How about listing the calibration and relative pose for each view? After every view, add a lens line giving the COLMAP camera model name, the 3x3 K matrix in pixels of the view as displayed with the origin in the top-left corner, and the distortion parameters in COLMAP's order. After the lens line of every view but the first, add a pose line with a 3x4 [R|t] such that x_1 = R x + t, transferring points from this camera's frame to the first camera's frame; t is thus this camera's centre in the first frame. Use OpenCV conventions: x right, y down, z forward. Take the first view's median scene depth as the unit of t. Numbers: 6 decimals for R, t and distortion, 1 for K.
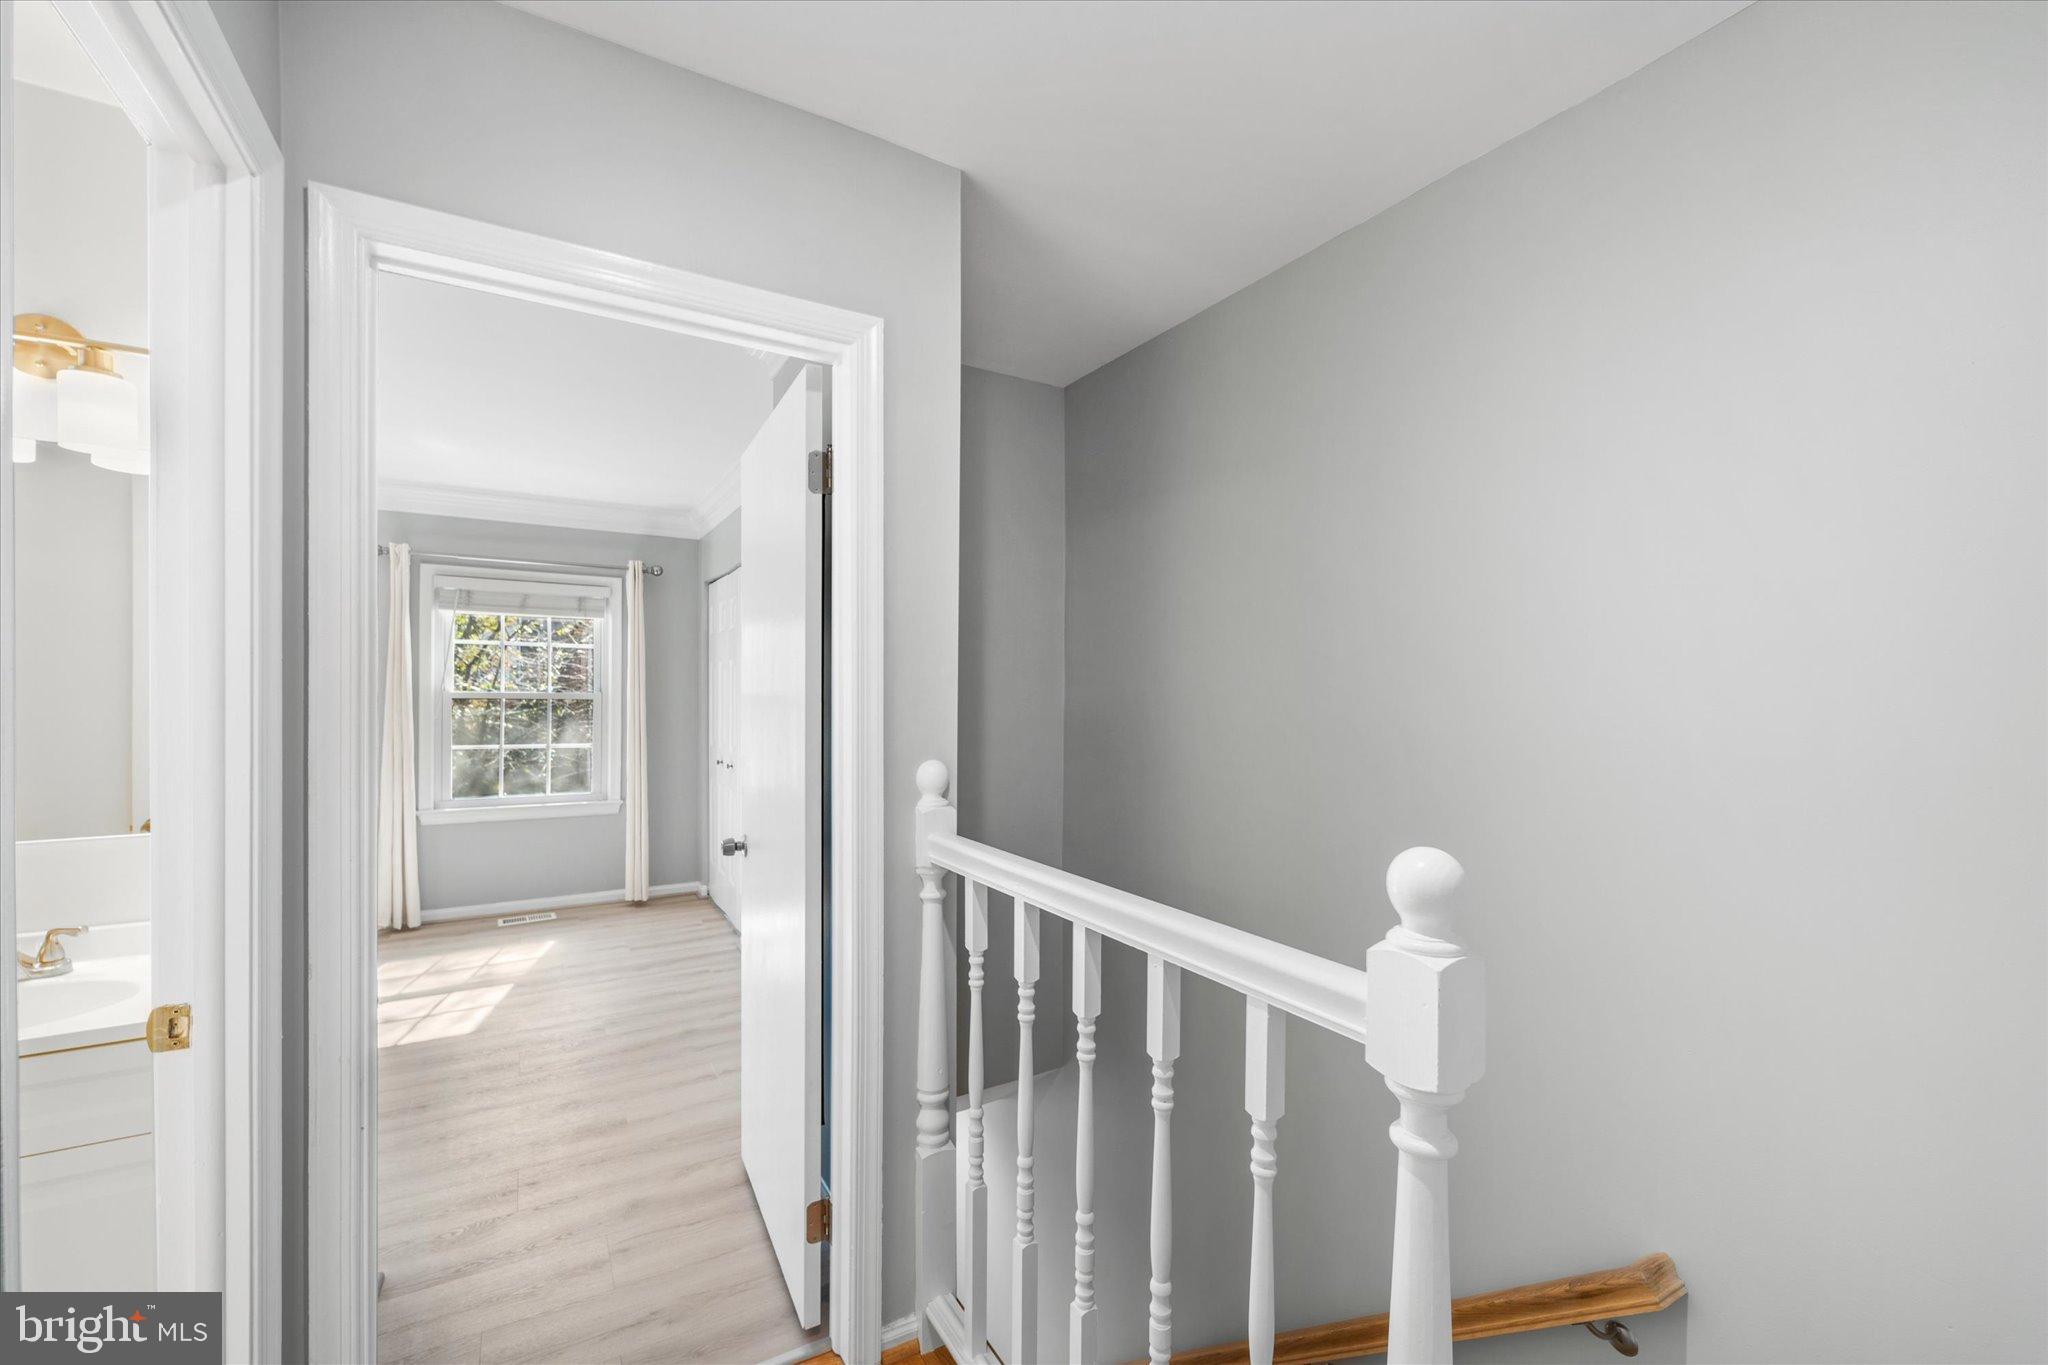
lens RADIAL K [[840.2, 0, 1027.5], [0, 840.2, 687.8], [0, 0, 1]] dist [0.000785, -0.000110]
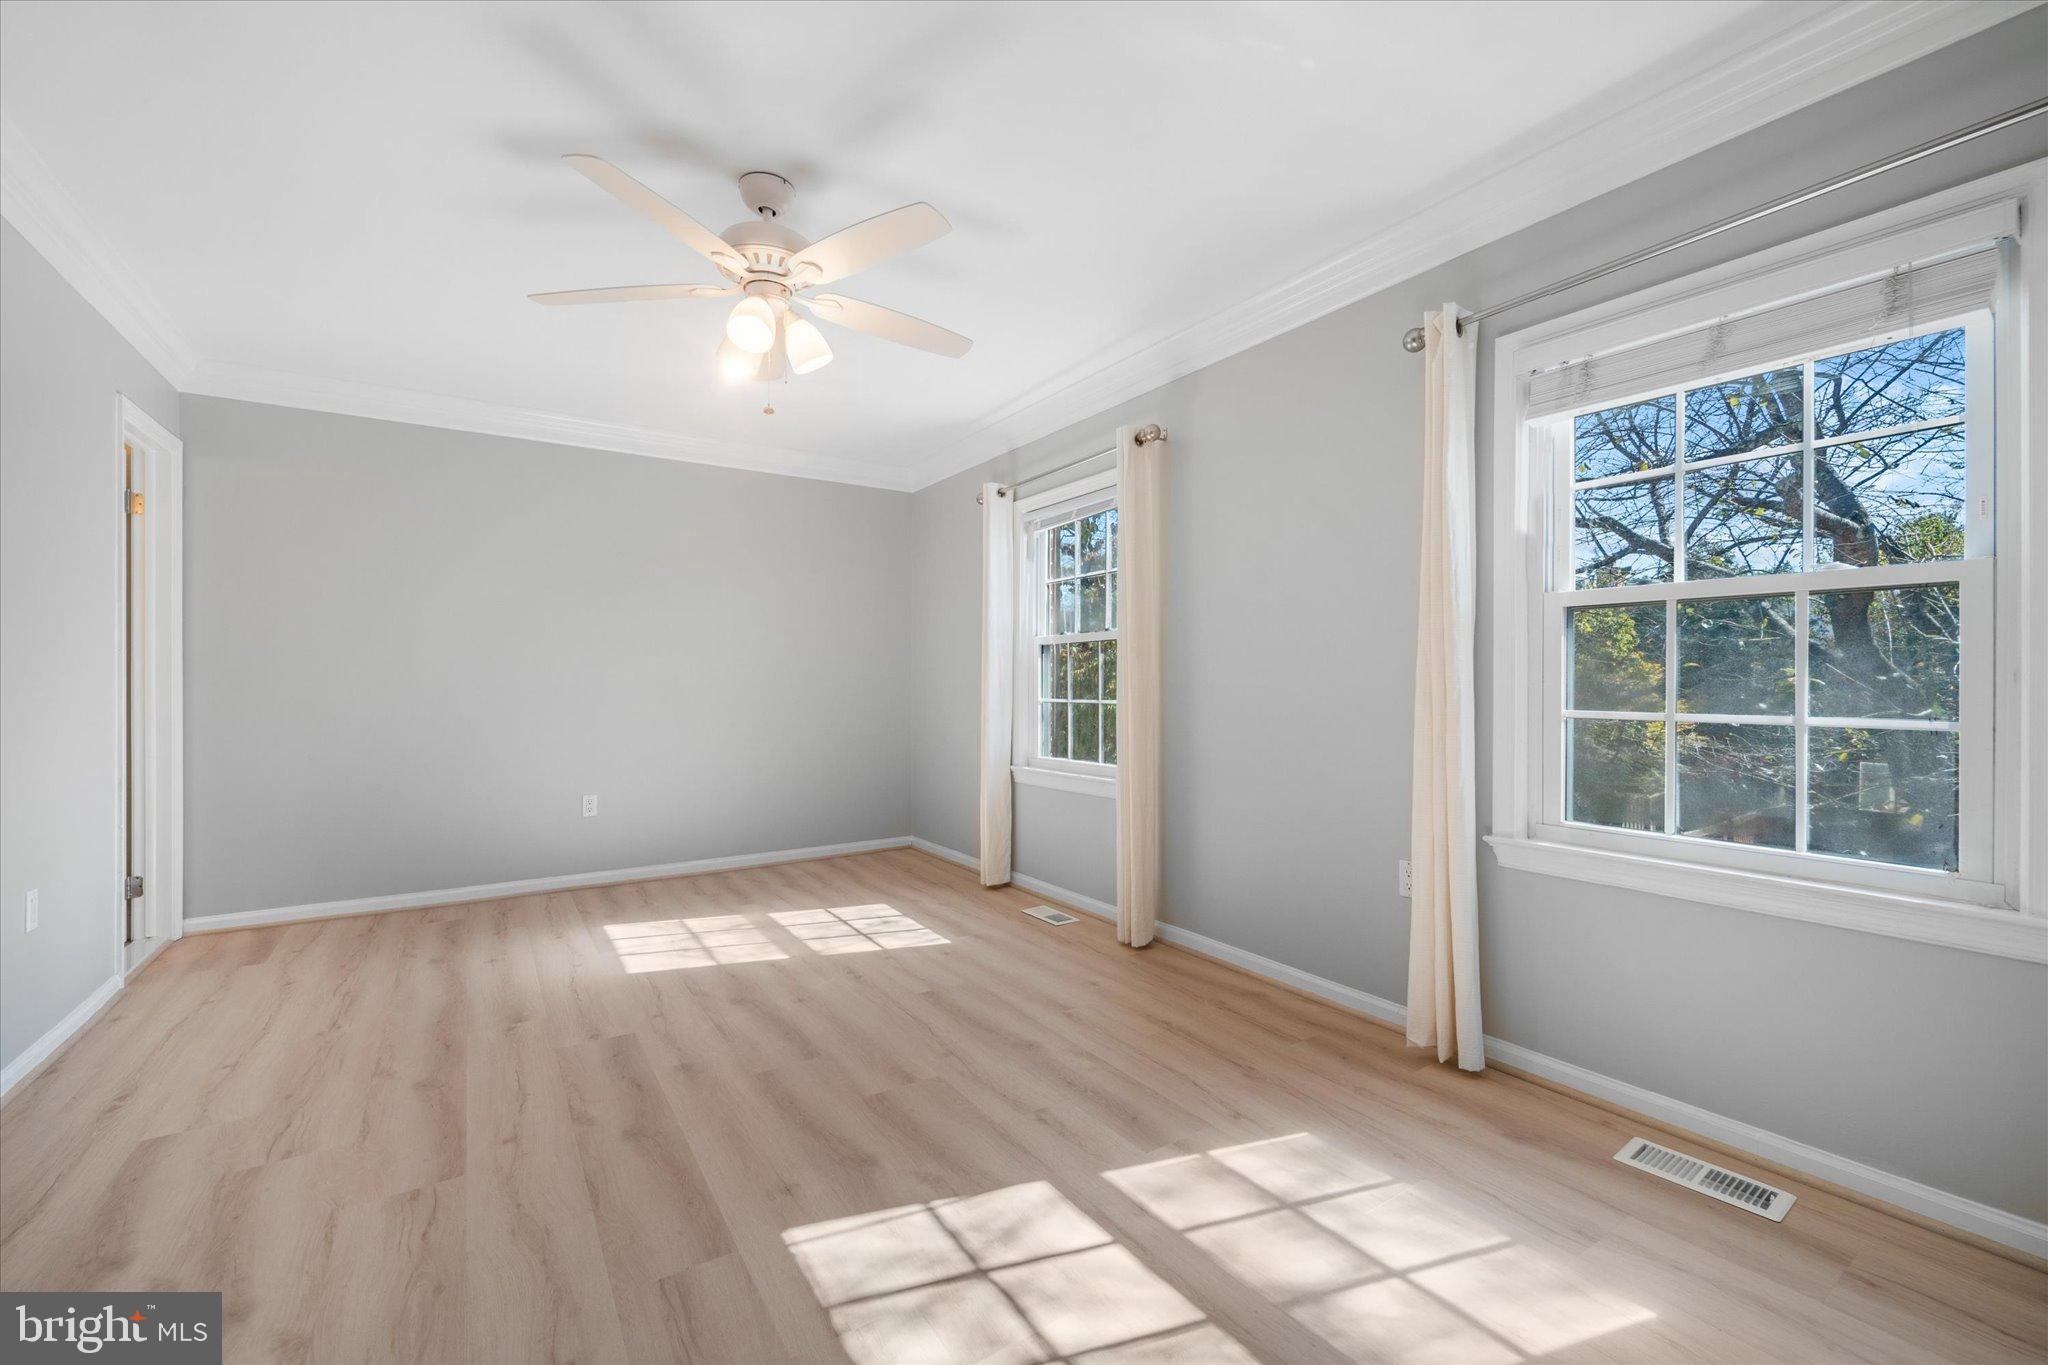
lens RADIAL K [[844.0, 0, 1029.3], [0, 844.0, 682.4], [0, 0, 1]] dist [0.002070, -0.000031]
pose [[0.035086, -0.008410, -0.999349, -0.227819], [0.001755, 0.999964, -0.008353, 0.057917], [0.999383, -0.001461, 0.035099, 0.688387]]
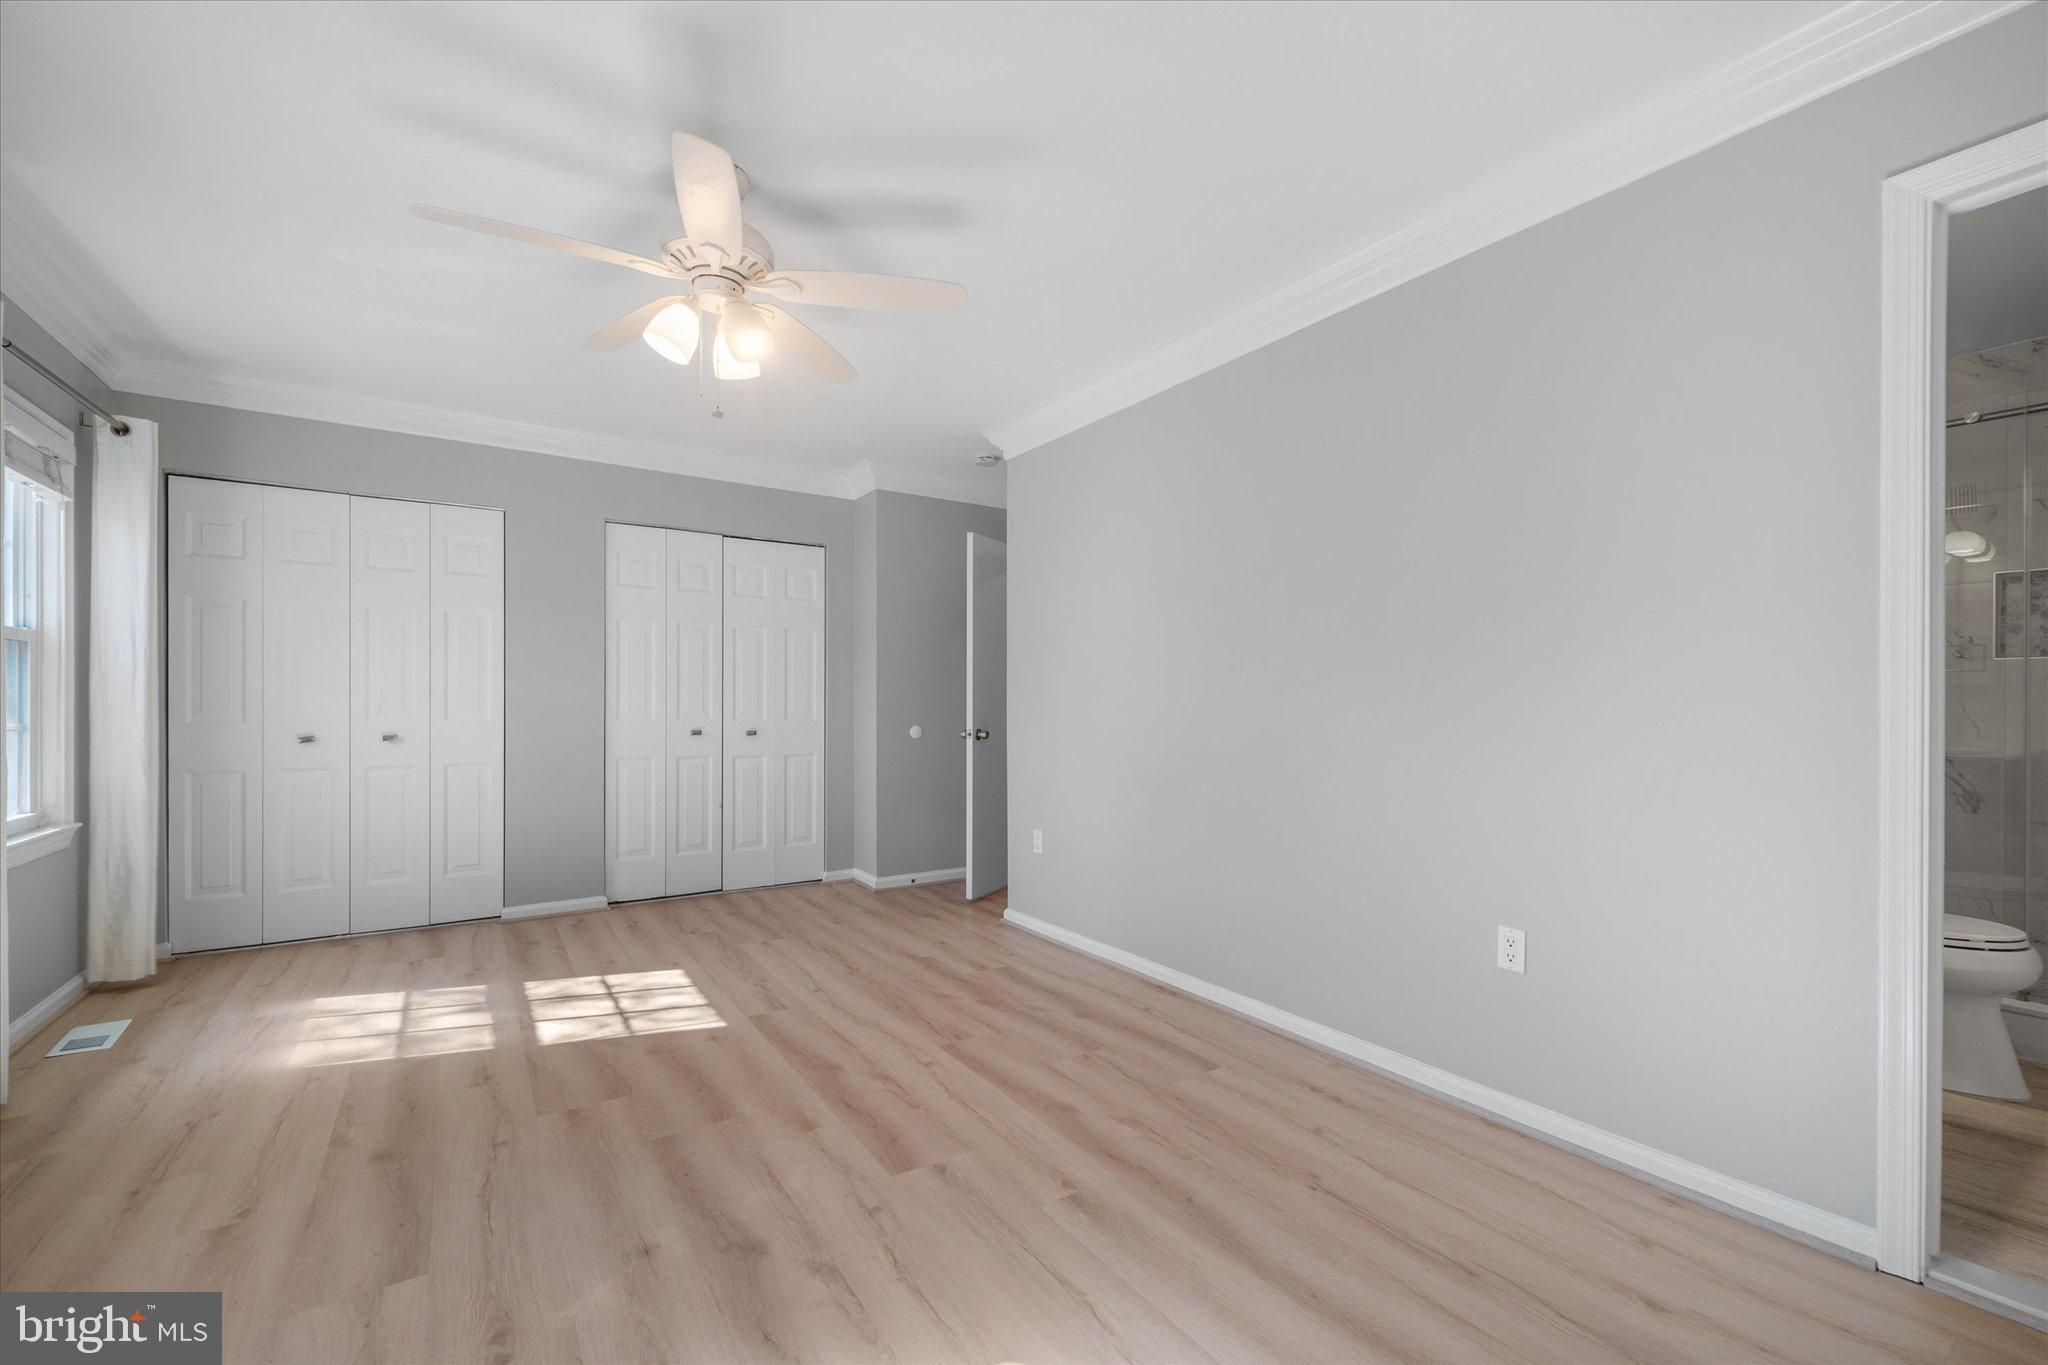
lens RADIAL K [[840.2, 0, 1027.5], [0, 840.2, 687.8], [0, 0, 1]] dist [0.000785, -0.000110]
pose [[-0.036230, 0.008776, 0.999305, -1.171695], [-0.002995, 0.999956, -0.008890, 0.049290], [-0.999339, -0.003315, -0.036202, 0.408214]]
